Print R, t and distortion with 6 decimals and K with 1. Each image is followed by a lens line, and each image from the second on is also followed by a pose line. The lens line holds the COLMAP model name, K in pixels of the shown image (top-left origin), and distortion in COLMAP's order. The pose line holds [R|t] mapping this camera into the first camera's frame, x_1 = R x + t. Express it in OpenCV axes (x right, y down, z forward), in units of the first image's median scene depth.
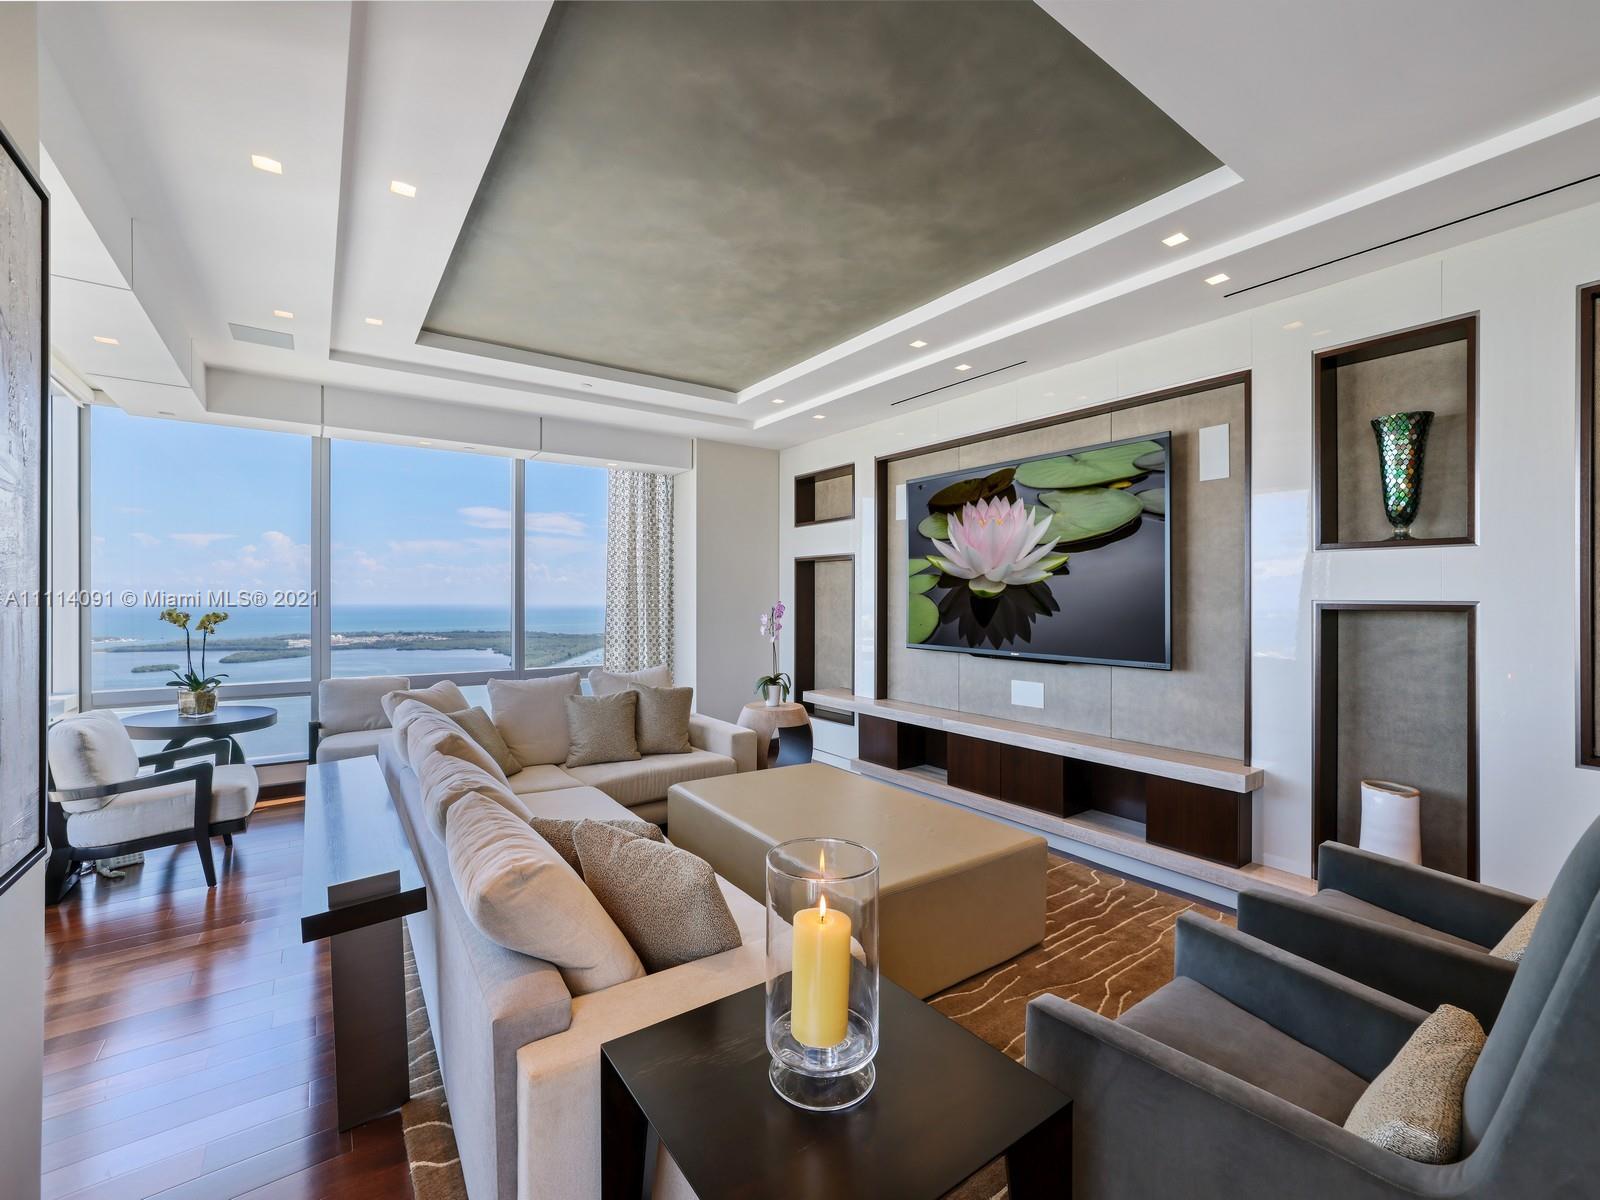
lens RADIAL K [[689.9, 0, 807.2], [0, 689.9, 611.3], [0, 0, 1]] dist [-0.035070, 0.015994]
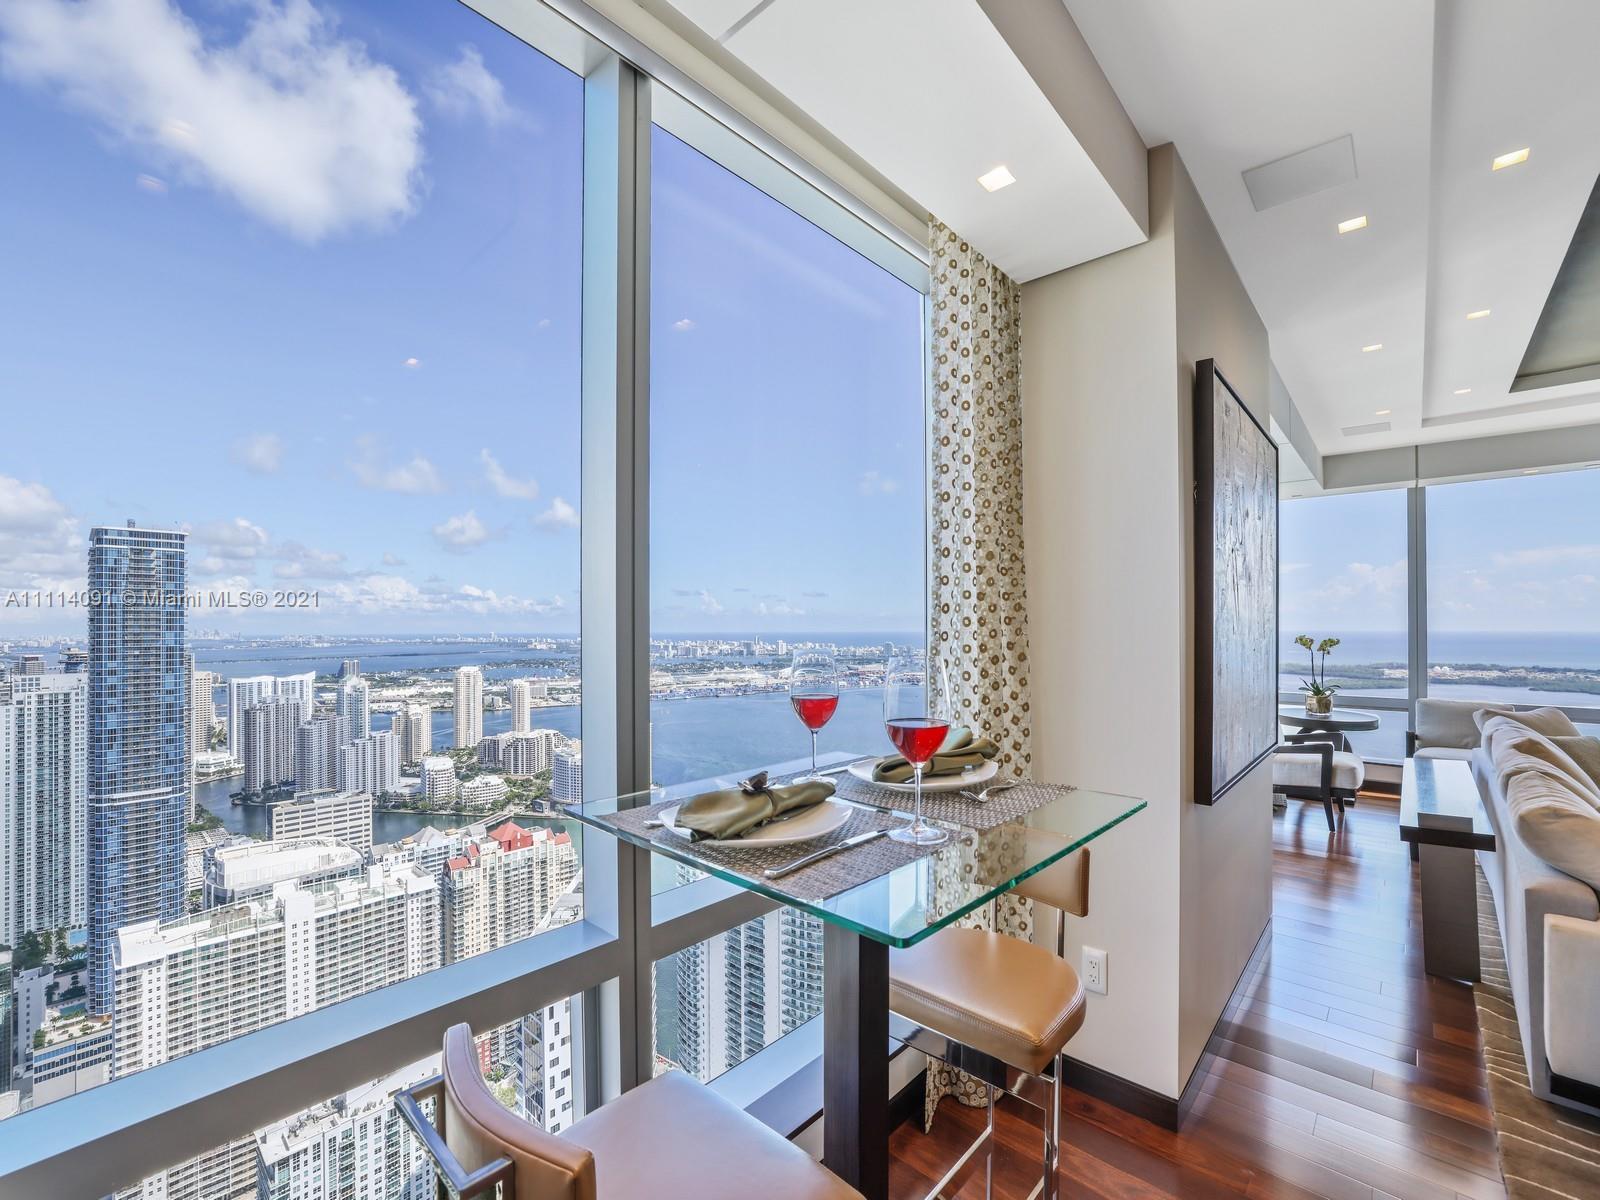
lens RADIAL K [[689.9, 0, 807.2], [0, 689.9, 611.3], [0, 0, 1]] dist [-0.035070, 0.015994]
pose [[0.212410, -0.021746, -0.976939, 0.253972], [-0.016940, 0.999520, -0.025932, 0.000557], [0.977034, 0.022057, 0.211940, -0.343771]]
